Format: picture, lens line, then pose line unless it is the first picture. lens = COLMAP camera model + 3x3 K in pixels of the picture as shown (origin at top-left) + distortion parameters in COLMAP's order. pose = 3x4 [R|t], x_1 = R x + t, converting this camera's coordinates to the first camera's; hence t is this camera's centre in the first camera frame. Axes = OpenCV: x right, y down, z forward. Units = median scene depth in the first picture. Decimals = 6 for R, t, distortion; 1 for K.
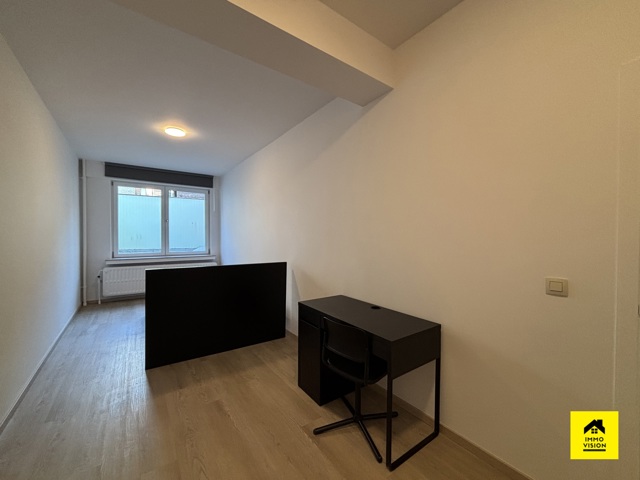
lens RADIAL K [[256.1, 0, 319.9], [0, 256.1, 237.9], [0, 0, 1]] dist [0.000739, 0.000049]
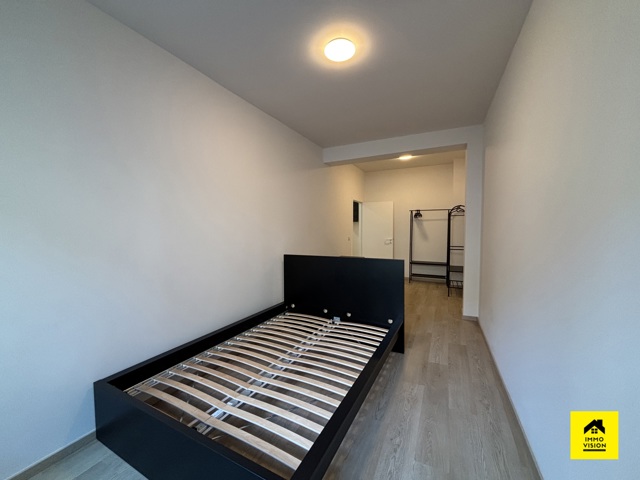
lens RADIAL K [[256.1, 0, 319.9], [0, 256.1, 237.9], [0, 0, 1]] dist [0.000739, 0.000049]
pose [[-0.464347, -0.032042, 0.885074, -0.695361], [0.012875, 0.998996, 0.042921, -0.012434], [-0.885560, 0.031325, -0.463468, 0.860054]]
